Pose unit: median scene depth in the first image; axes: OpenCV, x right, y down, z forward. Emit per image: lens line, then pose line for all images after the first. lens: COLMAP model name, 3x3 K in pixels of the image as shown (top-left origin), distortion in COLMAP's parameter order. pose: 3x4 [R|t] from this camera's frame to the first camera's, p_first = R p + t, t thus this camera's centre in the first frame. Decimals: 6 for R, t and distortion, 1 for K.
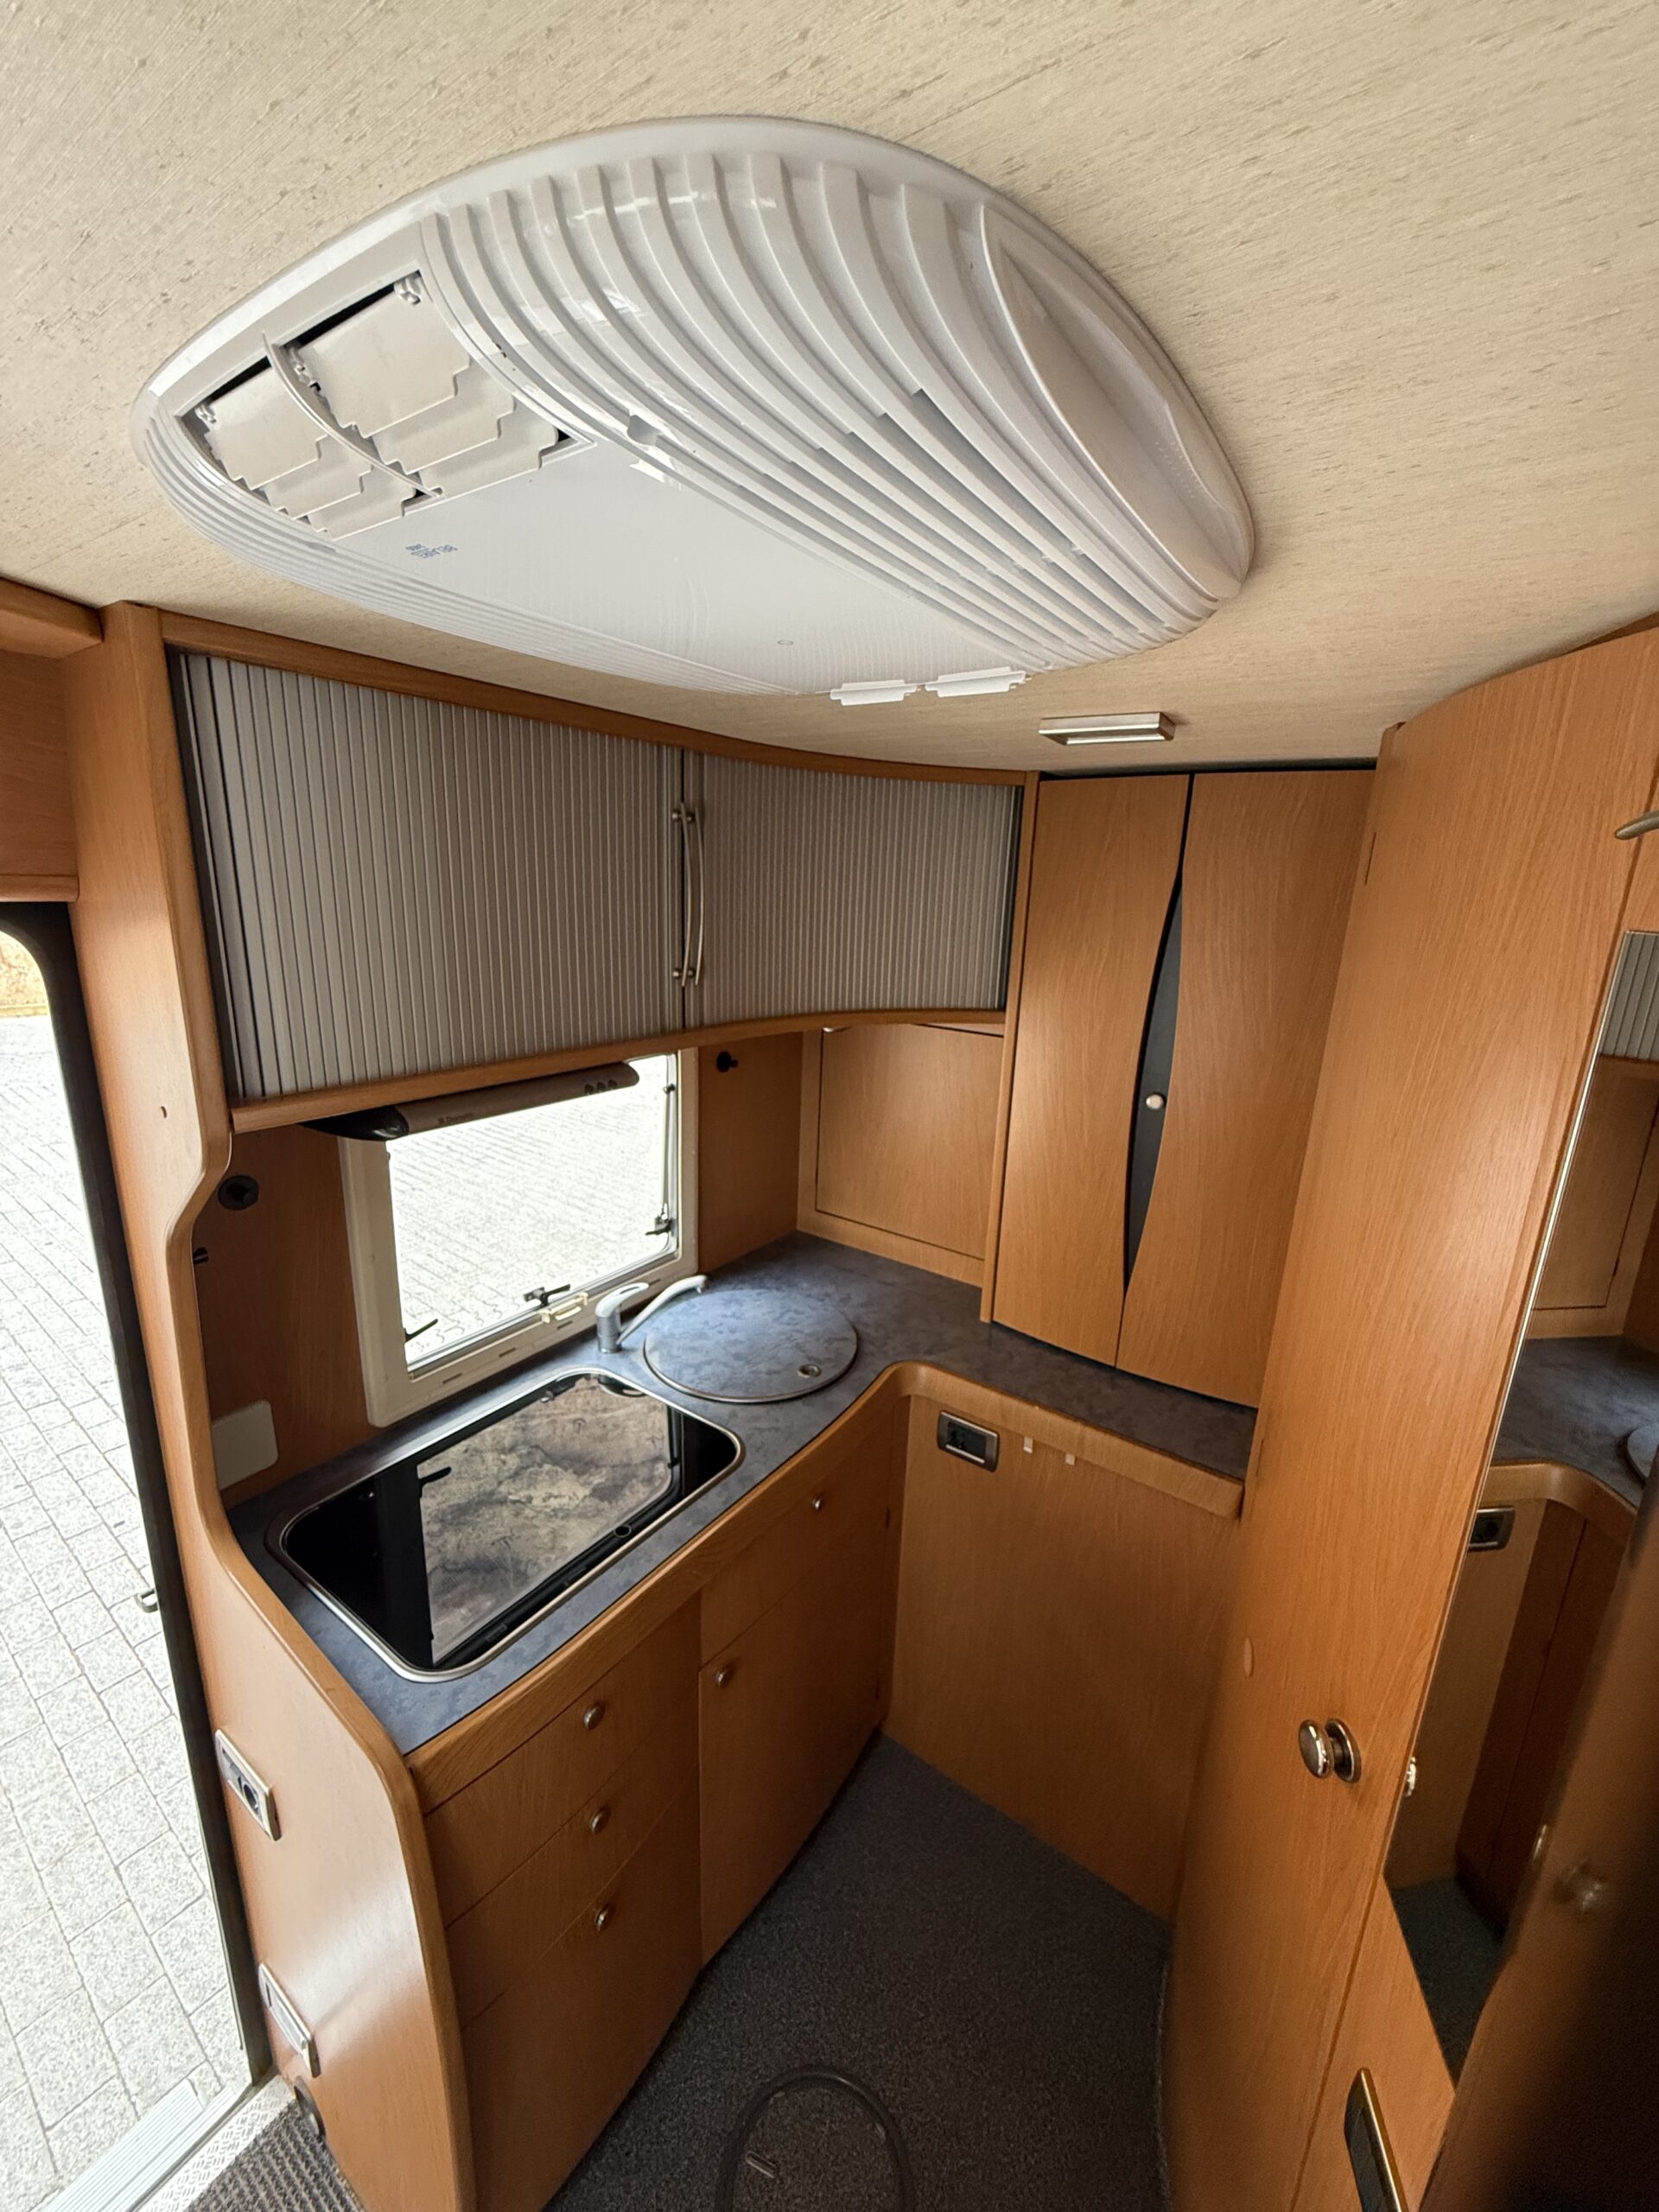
lens RADIAL K [[880.1, 0, 828.9], [0, 880.1, 1101.5], [0, 0, 1]] dist [-0.000504, 0.000129]
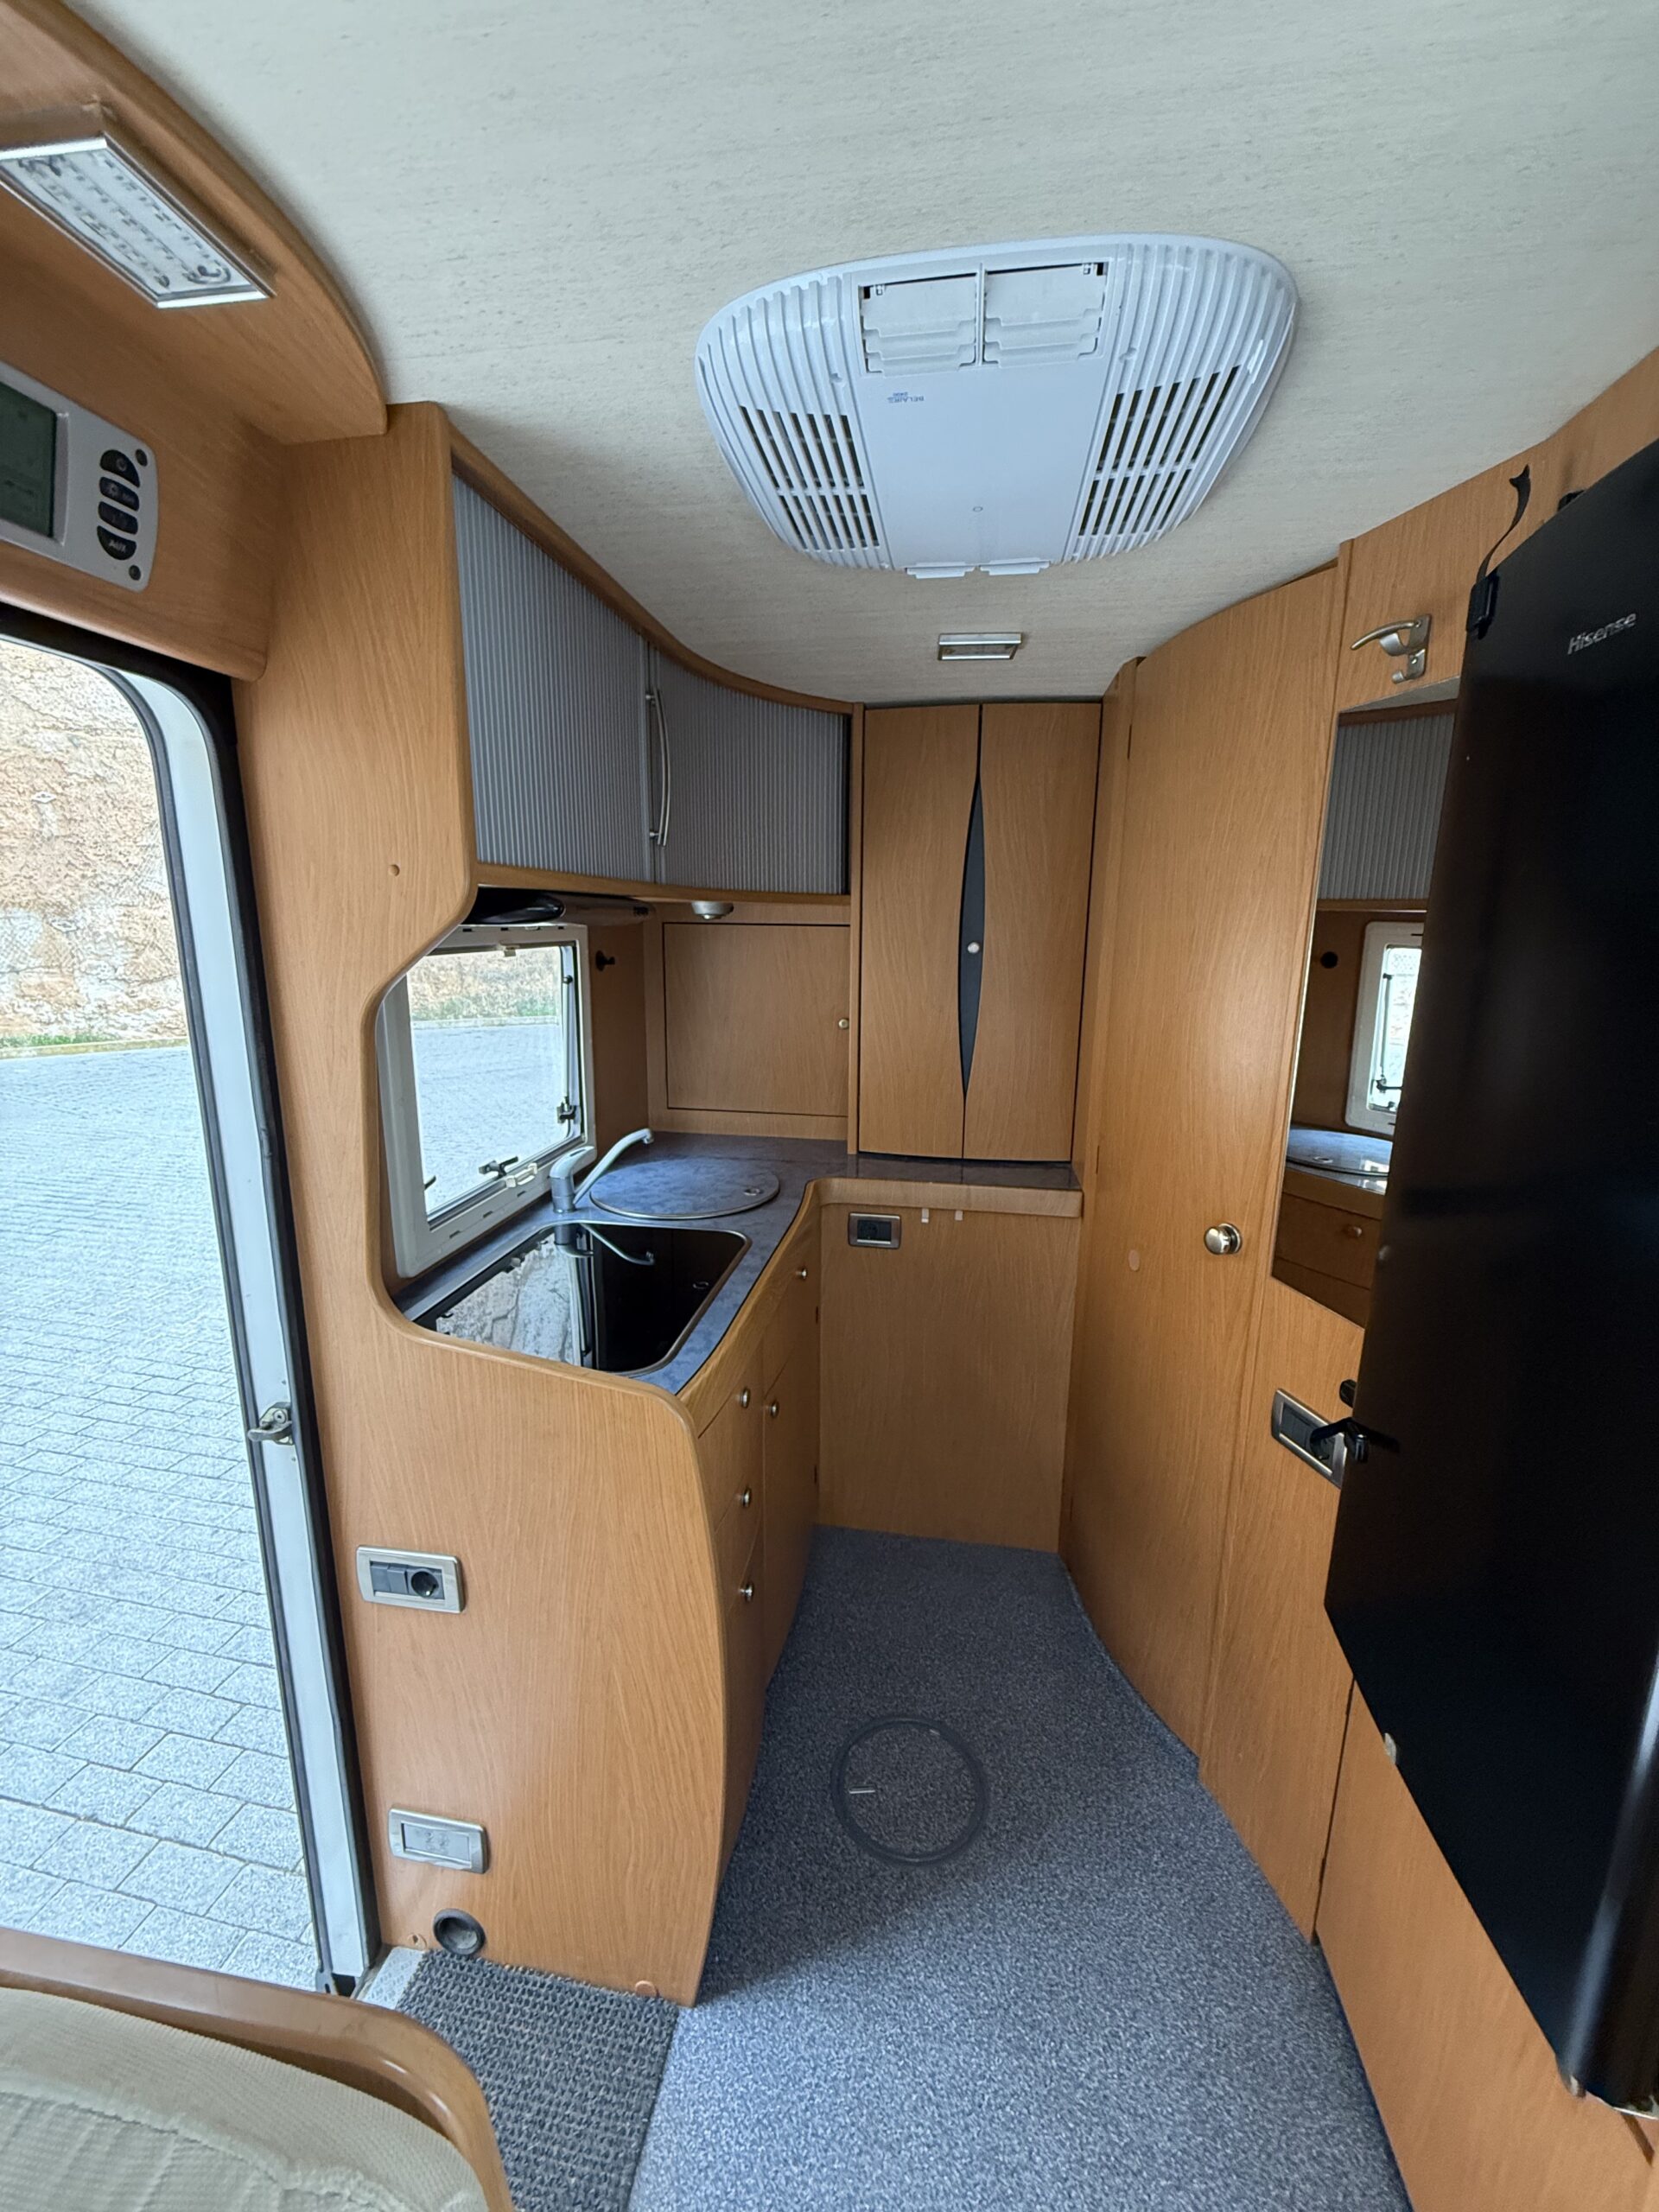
lens RADIAL K [[876.4, 0, 820.3], [0, 876.4, 1100.5], [0, 0, 1]] dist [-0.000639, 0.000106]
pose [[0.900715, -0.113777, 0.419247, -0.404915], [0.129122, 0.991594, -0.008304, 0.198411], [-0.414778, 0.061614, 0.907834, -0.108086]]
